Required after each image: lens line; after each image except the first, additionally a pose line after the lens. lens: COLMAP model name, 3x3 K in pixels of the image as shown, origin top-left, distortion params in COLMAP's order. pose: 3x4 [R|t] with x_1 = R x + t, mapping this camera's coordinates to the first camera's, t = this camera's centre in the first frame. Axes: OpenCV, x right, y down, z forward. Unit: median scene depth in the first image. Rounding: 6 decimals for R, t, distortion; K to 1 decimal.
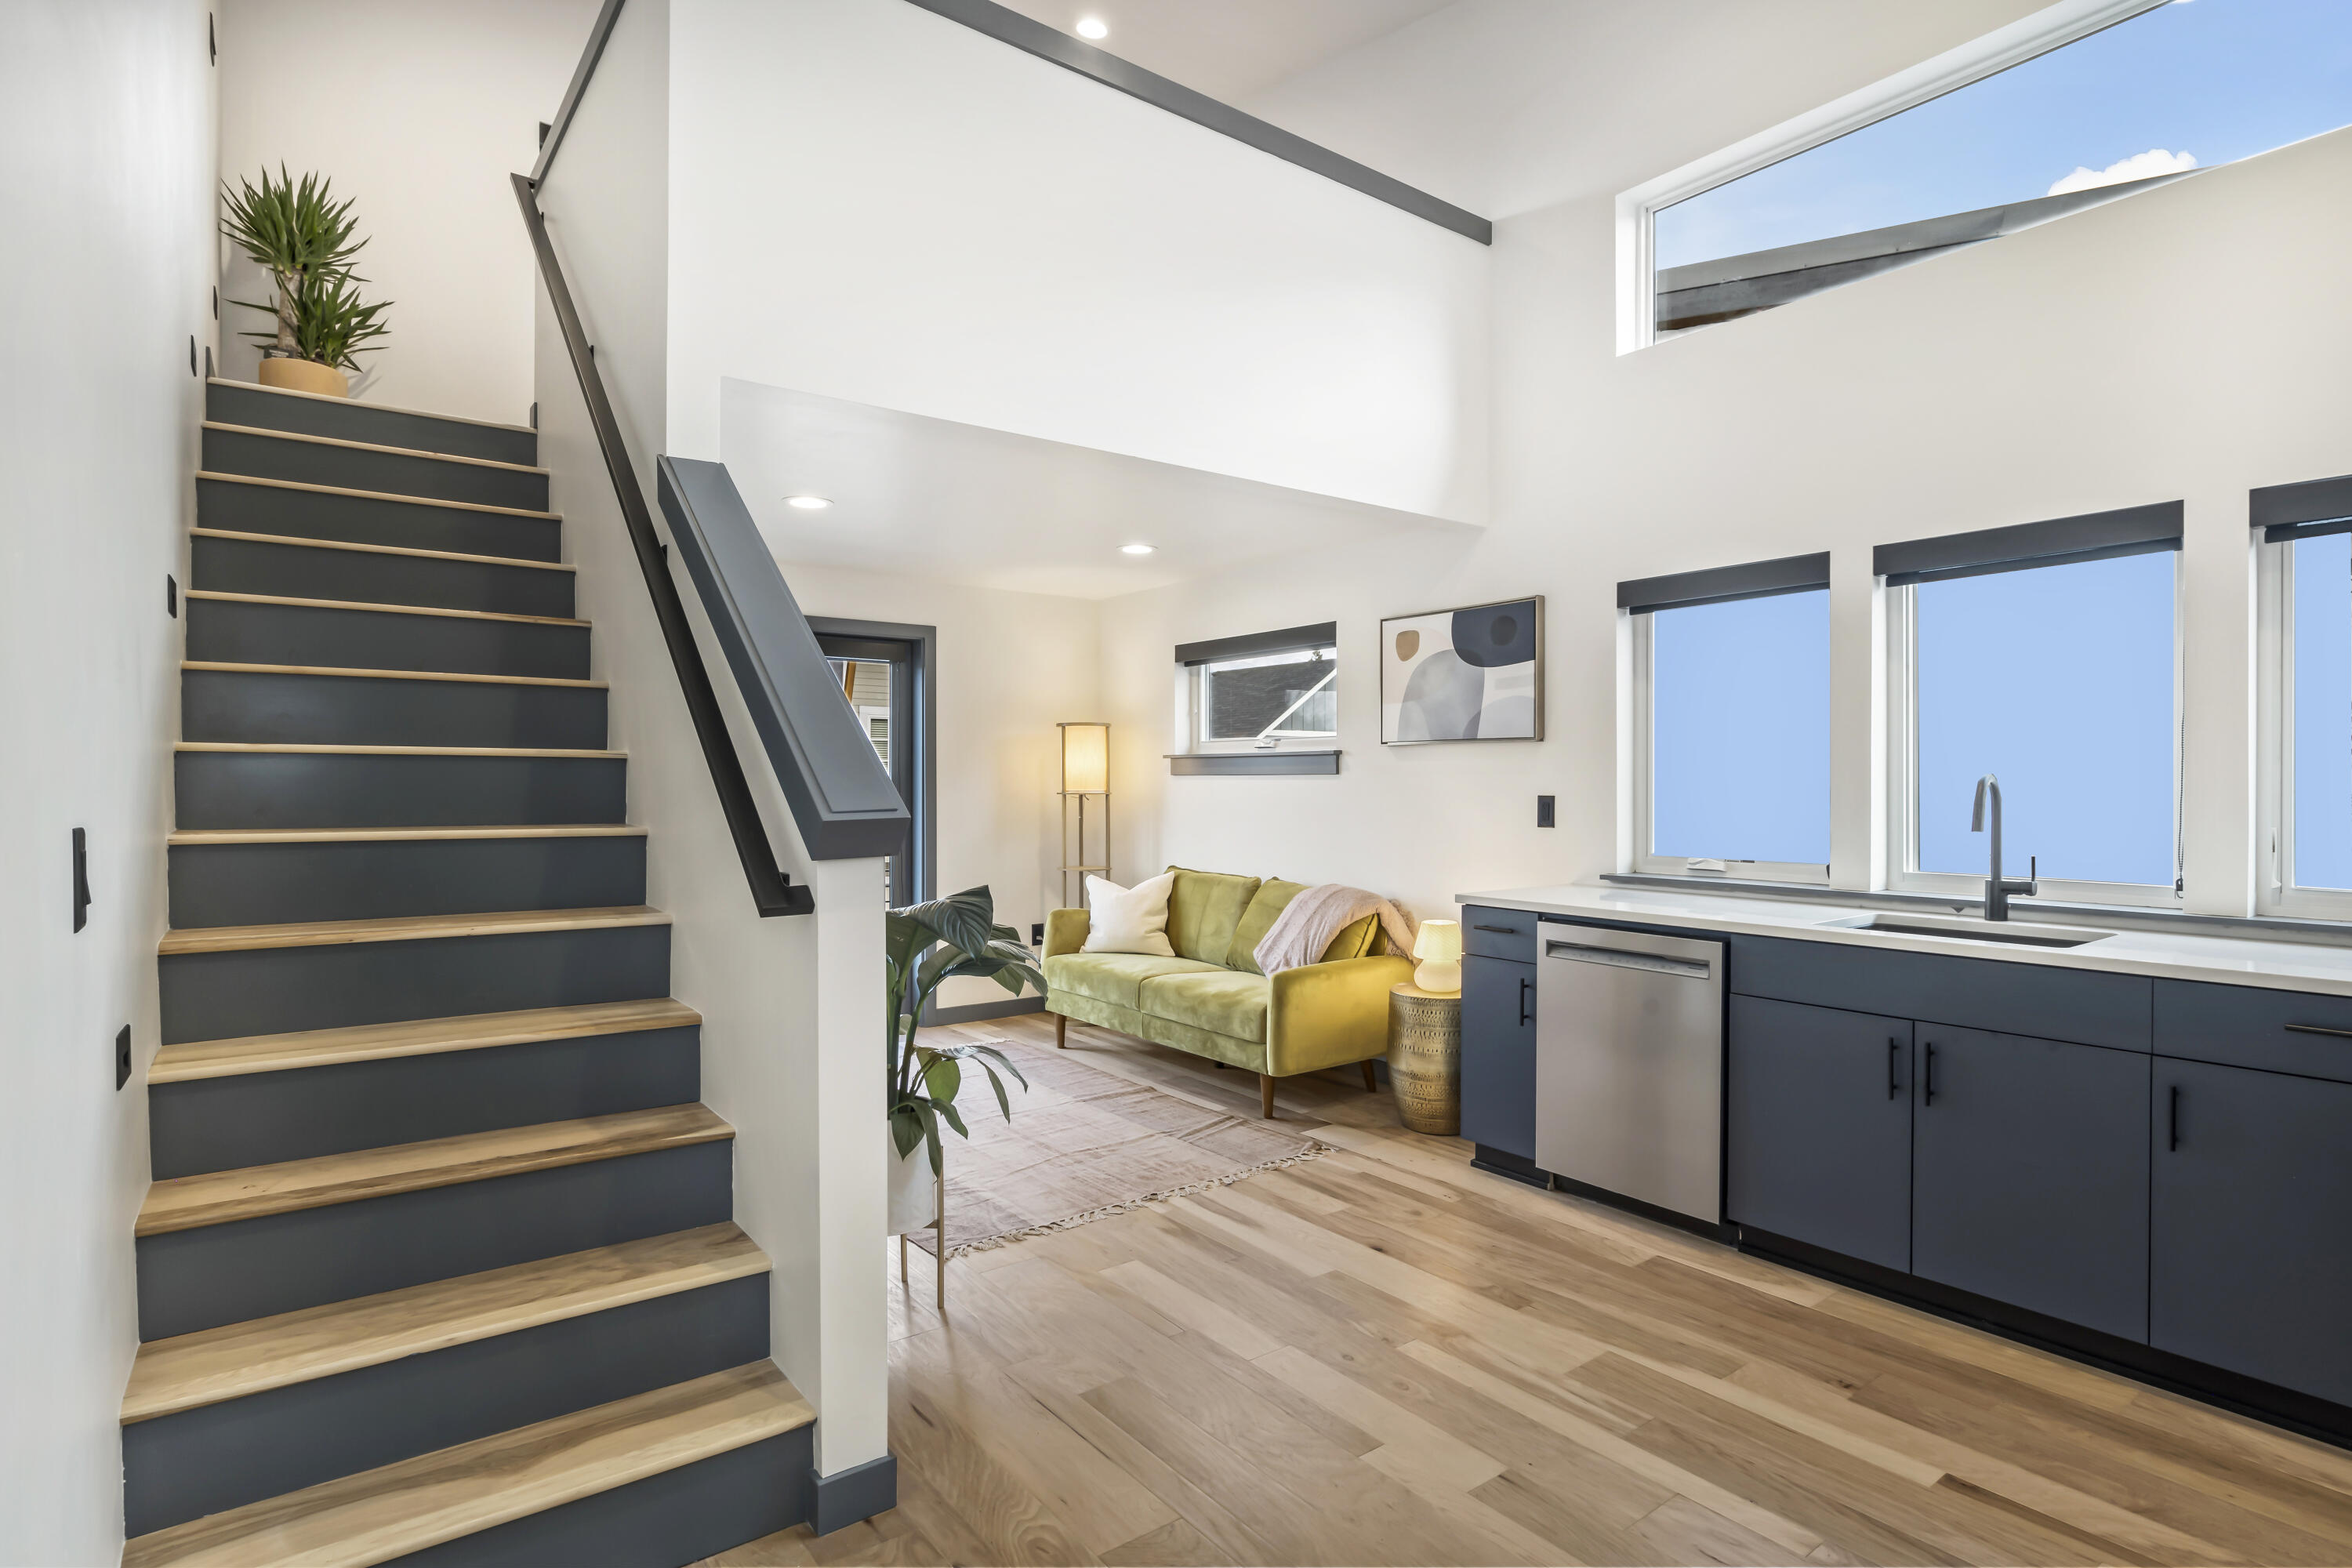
lens RADIAL K [[1194.6, 0, 1172.5], [0, 1194.6, 786.7], [0, 0, 1]] dist [-0.022415, 0.010096]
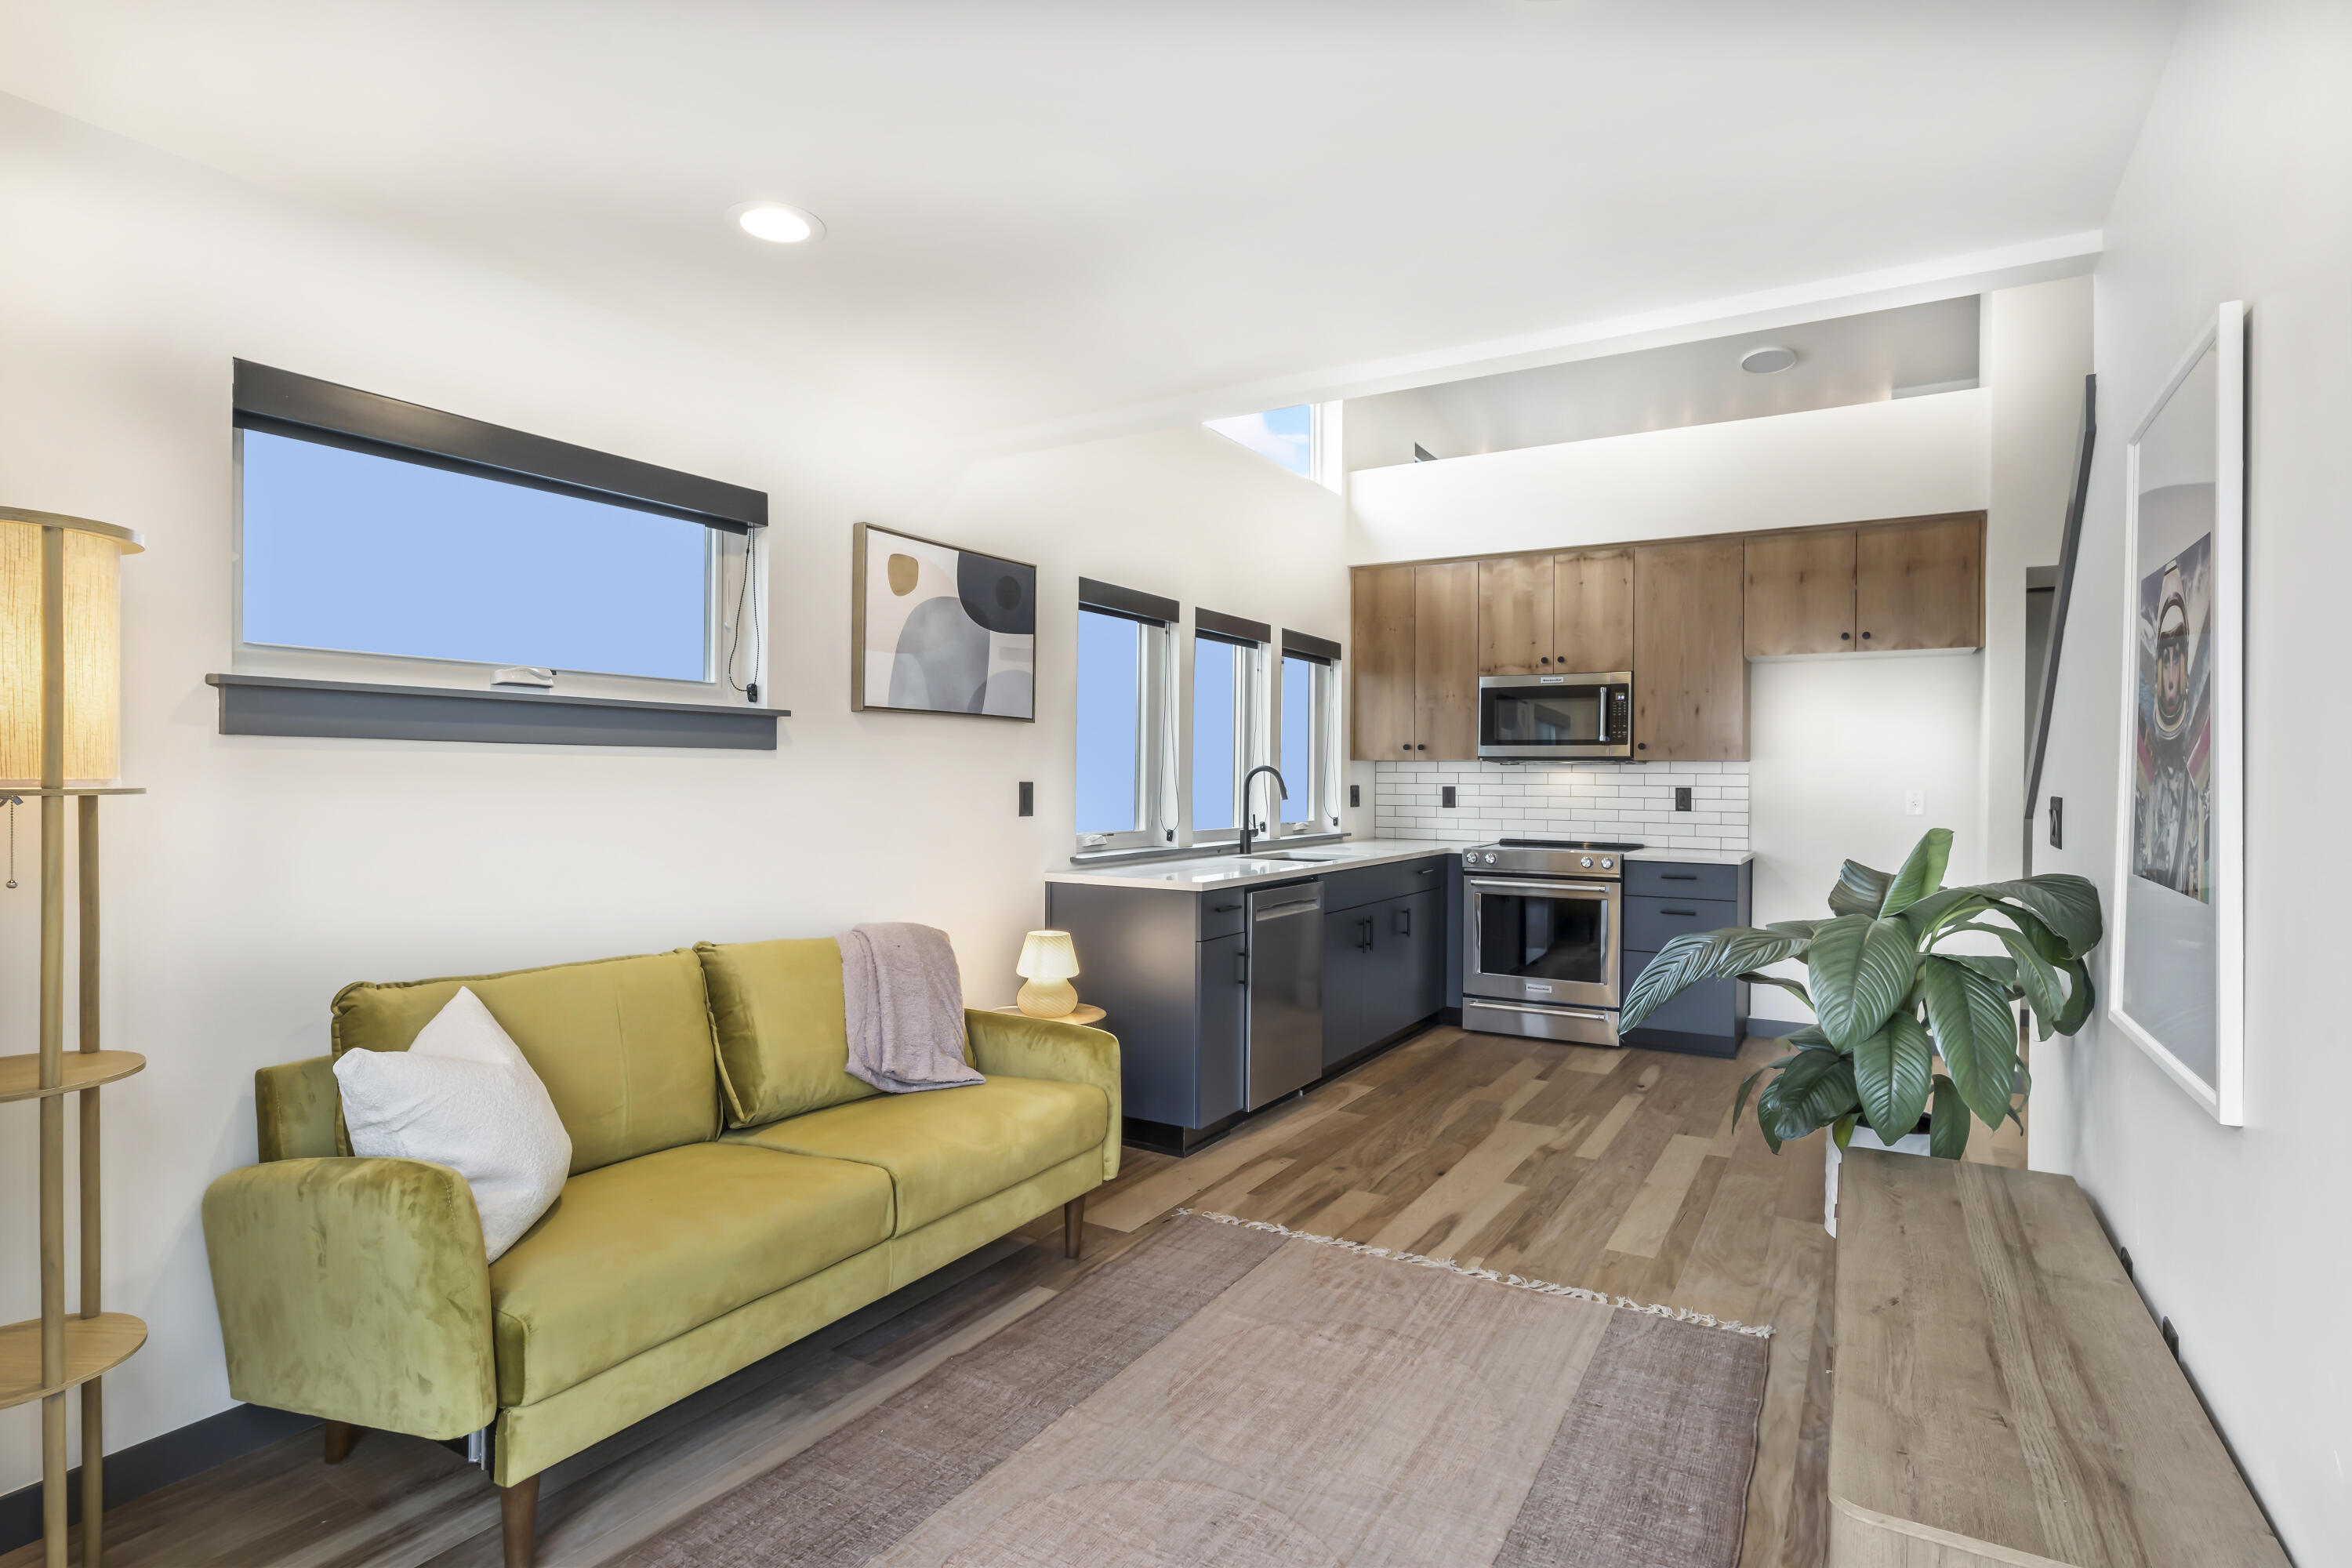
lens RADIAL K [[1194.6, 0, 1174.1], [0, 1194.6, 787.3], [0, 0, 1]] dist [-0.022415, 0.010096]
pose [[-0.379335, -0.010073, 0.925205, -0.709085], [-0.002681, 0.999949, 0.009787, 0.002813], [-0.925255, 0.001232, -0.379343, 1.497658]]
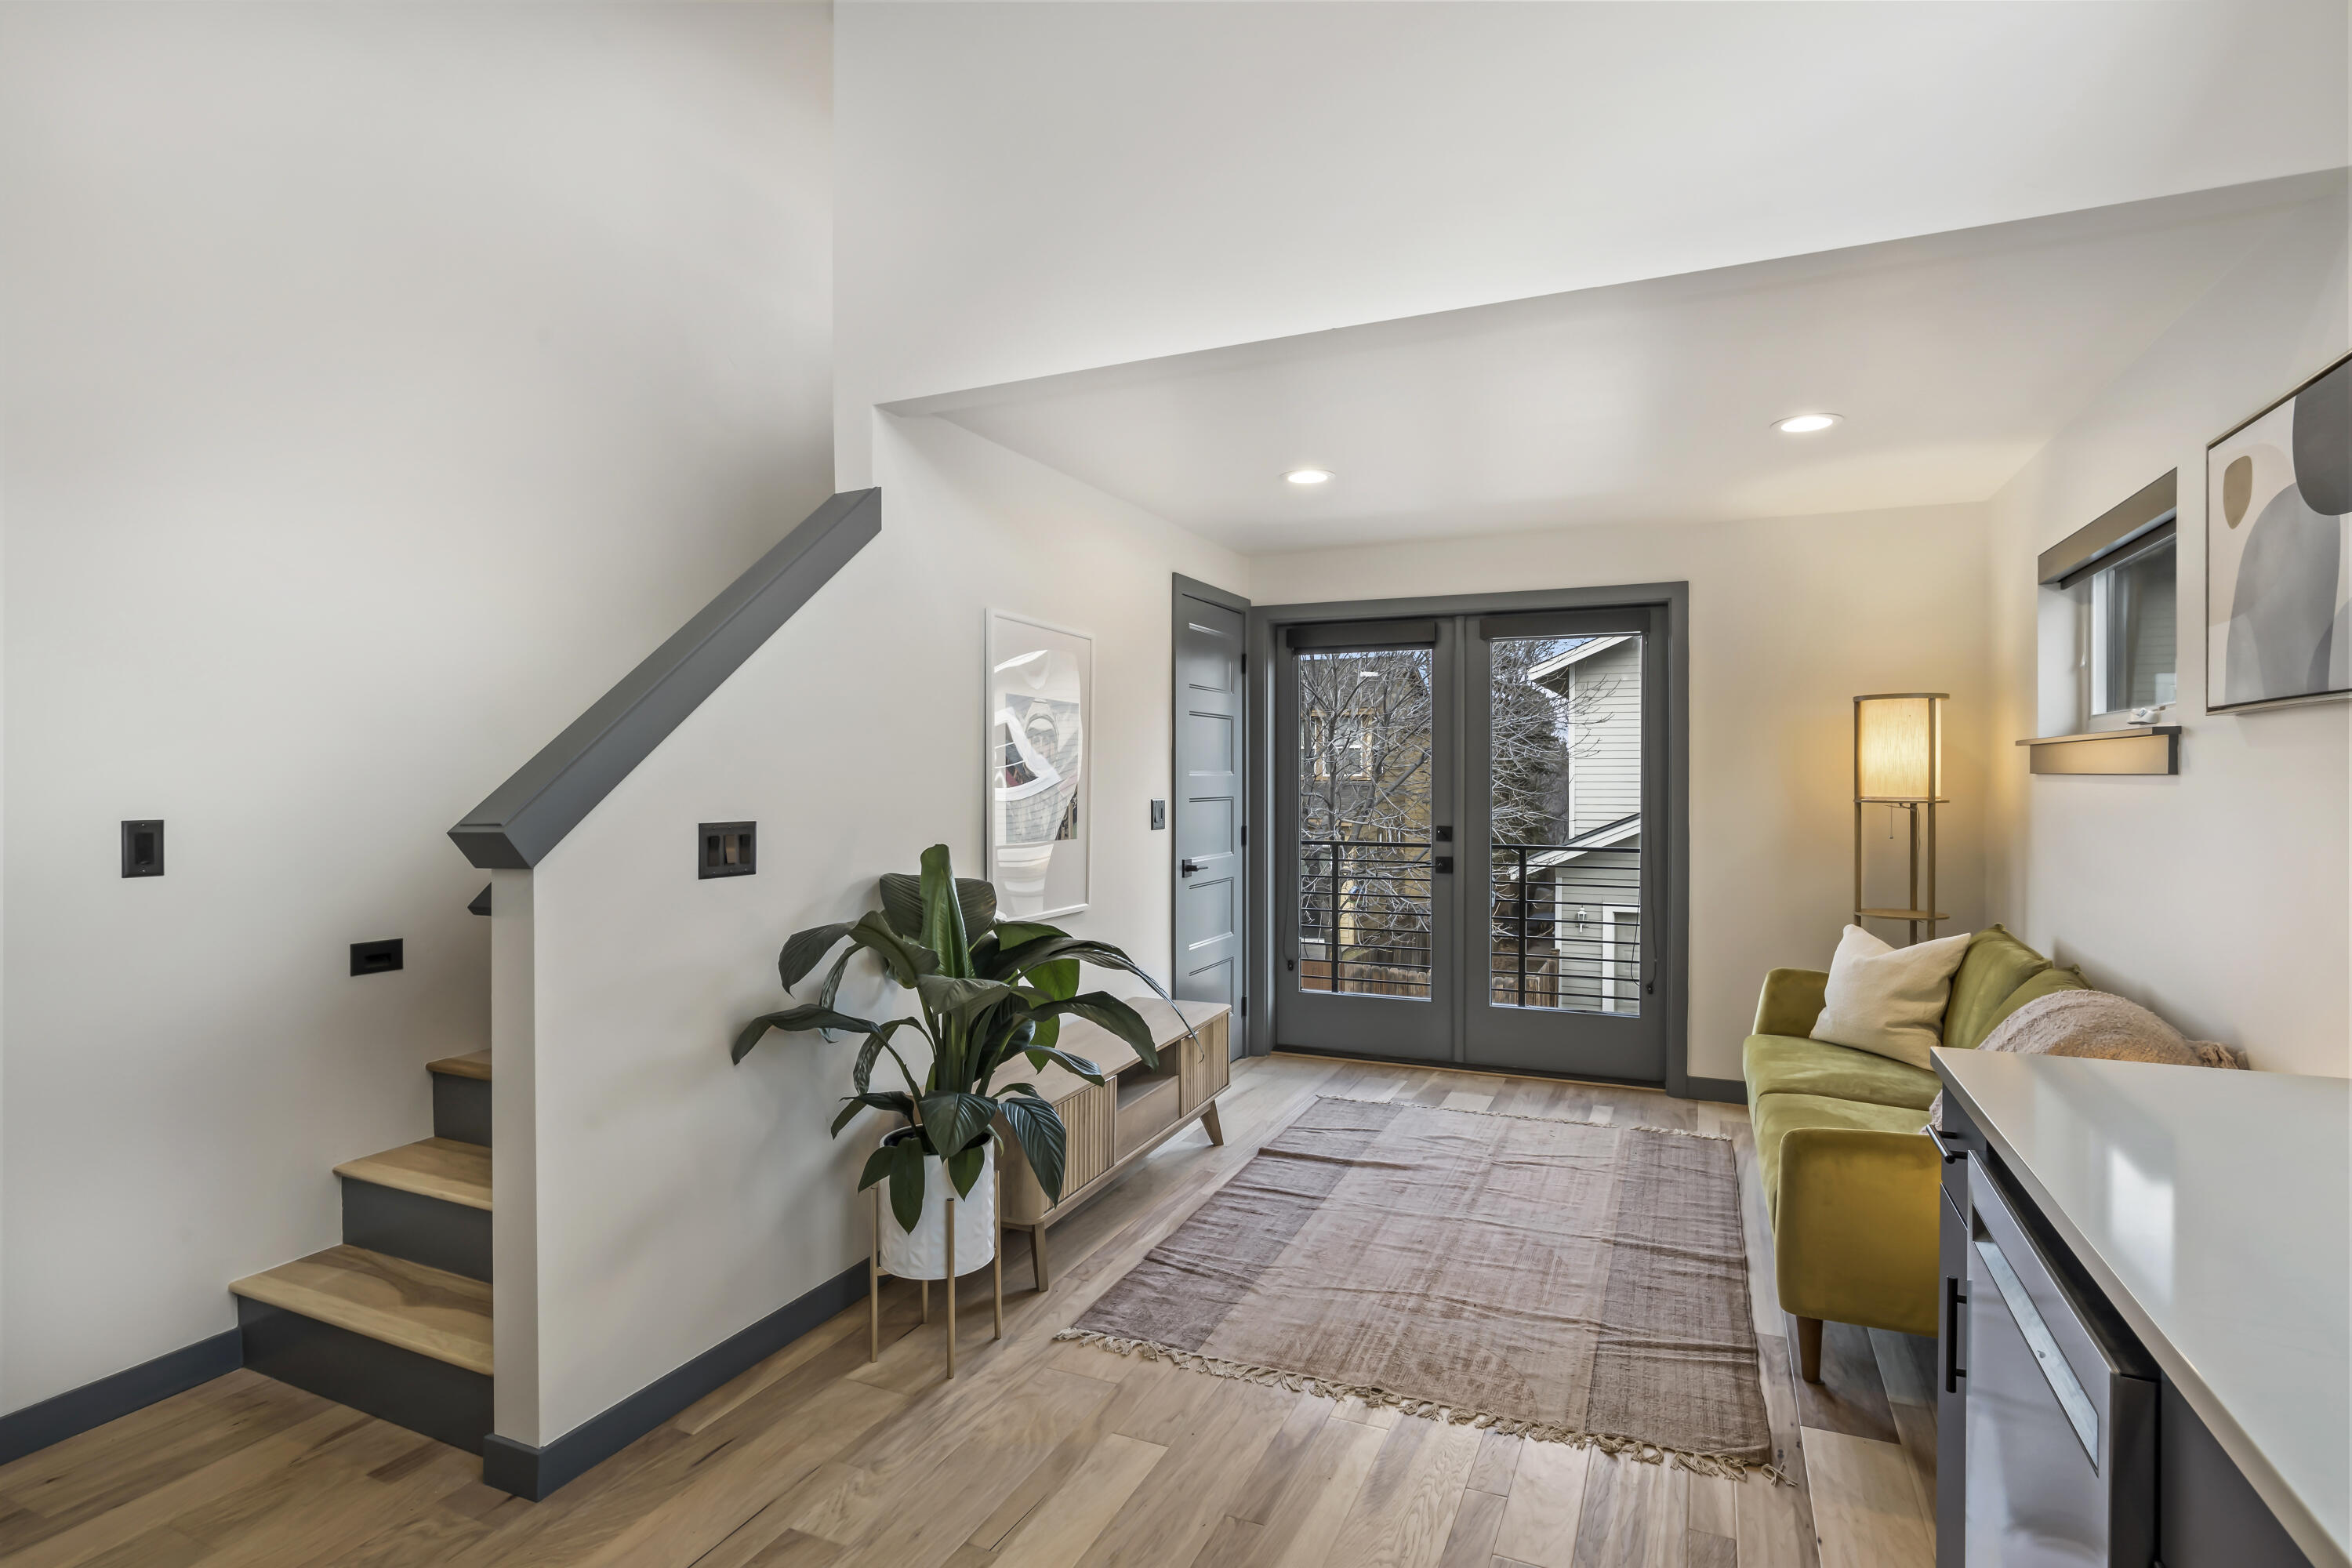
lens RADIAL K [[1194.6, 0, 1166.7], [0, 1194.6, 784.9], [0, 0, 1]] dist [-0.022415, 0.010096]
pose [[0.481641, 0.009260, -0.876319, 0.527954], [-0.003936, 0.999957, 0.008404, -0.012495], [0.876360, -0.000598, 0.481657, 0.568656]]
